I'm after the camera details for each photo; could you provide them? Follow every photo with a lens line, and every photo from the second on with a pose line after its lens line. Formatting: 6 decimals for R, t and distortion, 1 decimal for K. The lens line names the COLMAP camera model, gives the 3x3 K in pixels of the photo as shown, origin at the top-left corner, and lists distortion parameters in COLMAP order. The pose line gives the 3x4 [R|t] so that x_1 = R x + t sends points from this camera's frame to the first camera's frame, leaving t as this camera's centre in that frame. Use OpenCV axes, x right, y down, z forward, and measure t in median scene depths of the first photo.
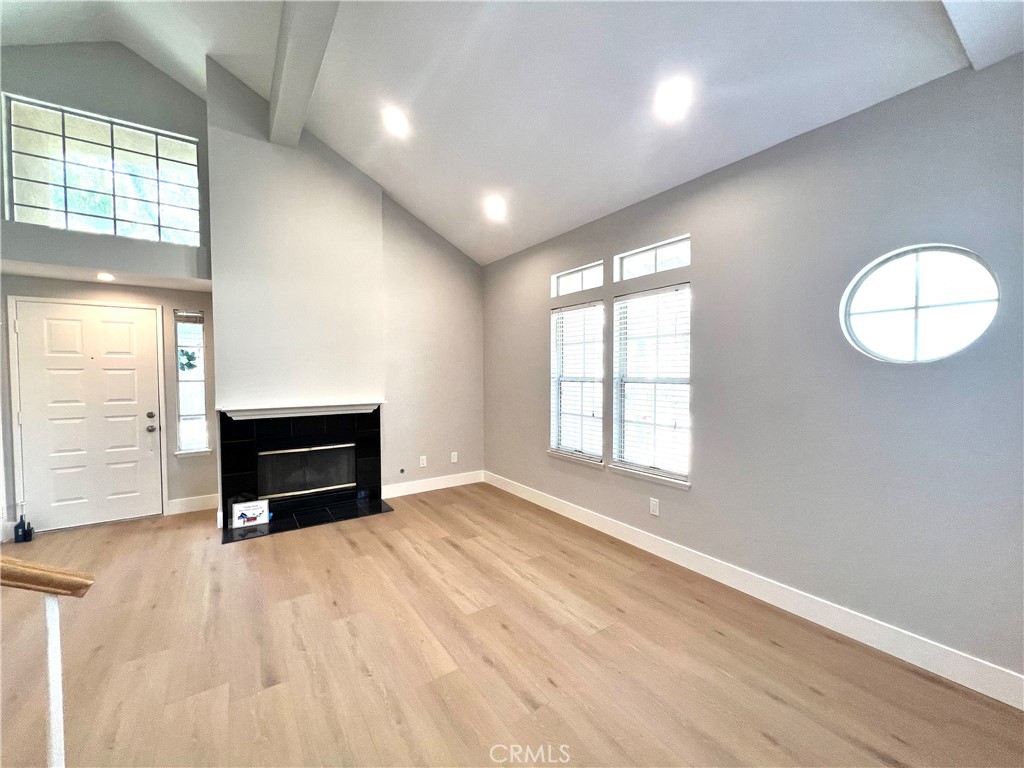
lens RADIAL K [[409.3, 0, 510.4], [0, 409.3, 385.5], [0, 0, 1]] dist [0.001370, -0.000780]
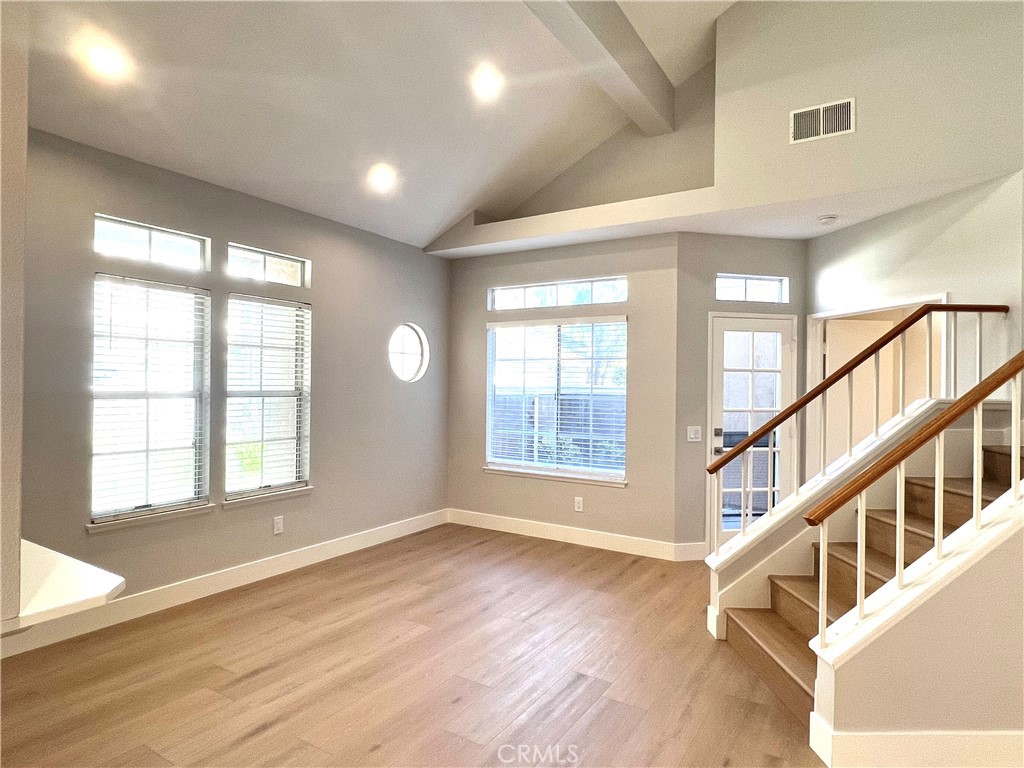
lens RADIAL K [[595.6, 0, 509.6], [0, 595.6, 381.9], [0, 0, 1]] dist [0.004391, -0.001249]
pose [[-0.396897, 0.002537, 0.917860, -1.120701], [0.016110, 0.999861, 0.004203, -0.036896], [-0.917722, 0.016455, -0.396883, 1.021621]]
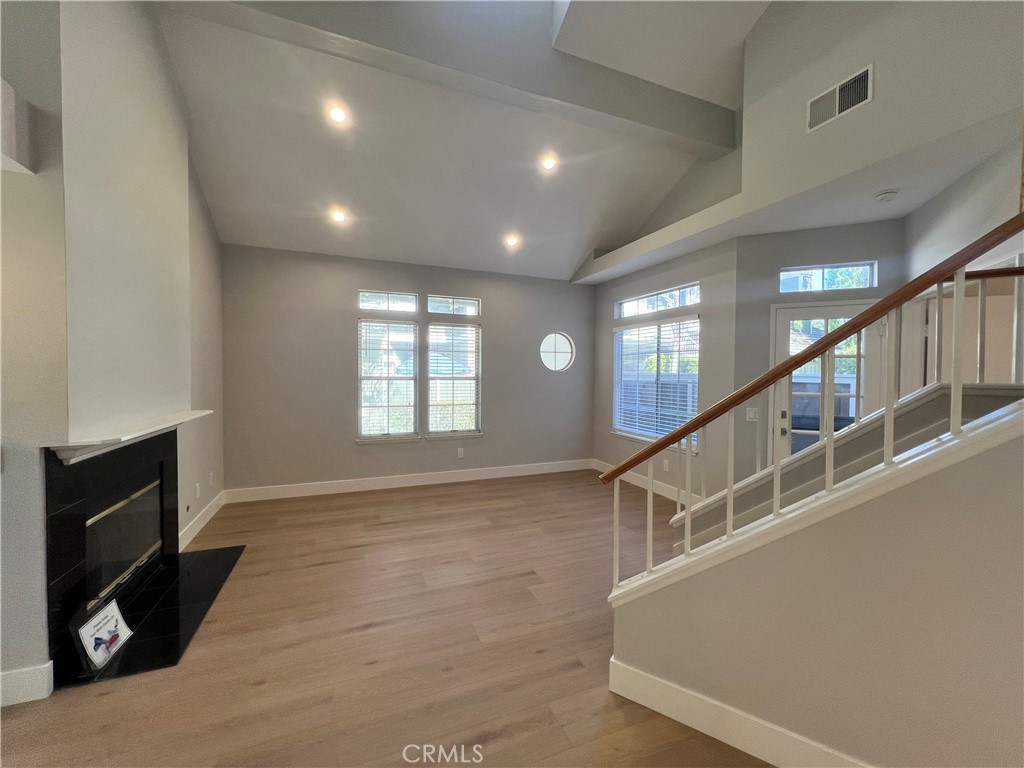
lens RADIAL K [[409.3, 0, 511.6], [0, 409.3, 381.1], [0, 0, 1]] dist [0.001370, -0.000780]
pose [[0.213880, -0.015099, 0.976743, -1.207367], [0.020725, 0.999726, 0.010916, -0.013800], [-0.976640, 0.017908, 0.214135, 0.416785]]
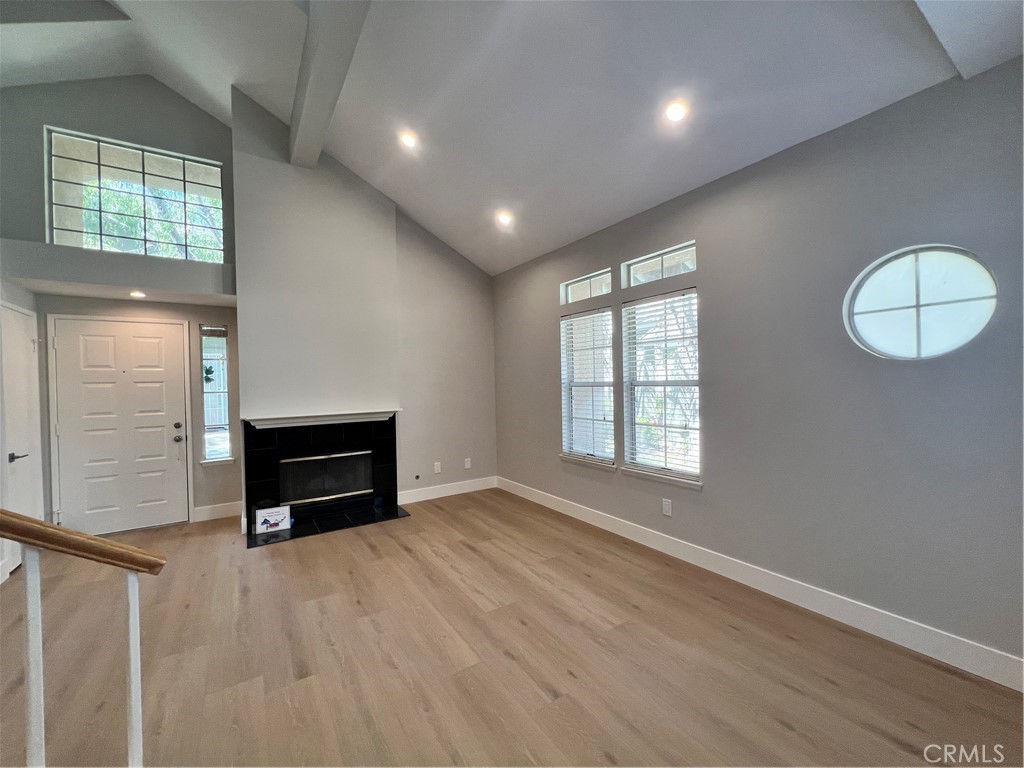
lens RADIAL K [[409.3, 0, 510.1], [0, 409.3, 384.2], [0, 0, 1]] dist [0.001370, -0.000780]
pose [[0.999611, -0.017575, -0.021645, -0.010496], [0.017025, 0.999534, -0.025336, 0.009684], [0.022081, 0.024958, 0.999445, -0.031088]]
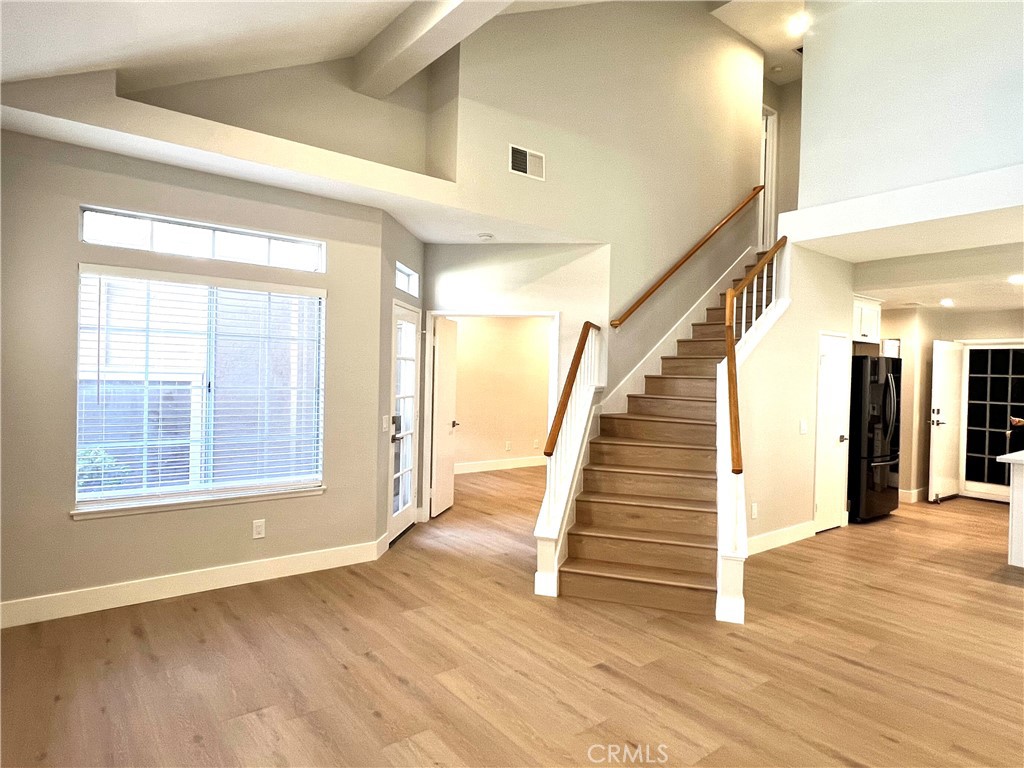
lens RADIAL K [[595.6, 0, 504.8], [0, 595.6, 379.1], [0, 0, 1]] dist [0.004391, -0.001249]
pose [[-0.997857, -0.021353, -0.061857, -0.117663], [-0.023695, 0.999020, 0.037382, -0.062266], [0.060998, 0.038768, -0.997385, 1.466603]]
